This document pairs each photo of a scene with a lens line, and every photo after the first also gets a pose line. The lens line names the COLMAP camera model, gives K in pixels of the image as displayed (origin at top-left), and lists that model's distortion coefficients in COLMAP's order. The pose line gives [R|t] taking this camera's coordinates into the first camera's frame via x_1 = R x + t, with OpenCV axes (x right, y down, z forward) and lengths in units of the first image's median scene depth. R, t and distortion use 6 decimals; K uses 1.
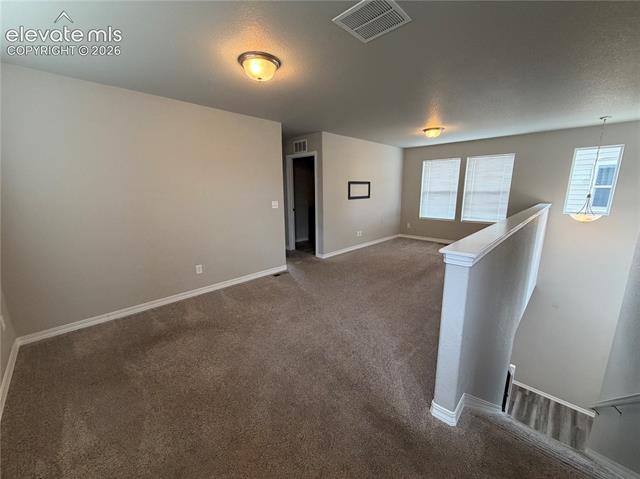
lens RADIAL K [[254.3, 0, 319.2], [0, 254.3, 239.0], [0, 0, 1]] dist [0.001413, -0.000256]
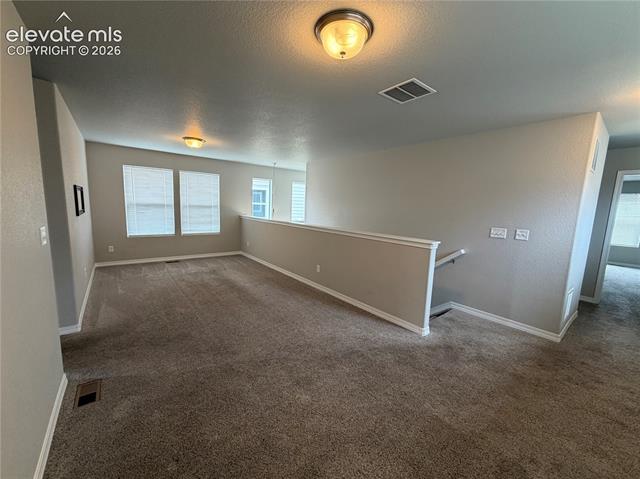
lens RADIAL K [[254.3, 0, 319.3], [0, 254.3, 240.6], [0, 0, 1]] dist [0.001413, -0.000256]
pose [[0.129193, -0.122789, 0.983988, -0.365058], [0.154644, 0.982658, 0.102319, -0.073552], [-0.979487, 0.138949, 0.145942, 0.376368]]
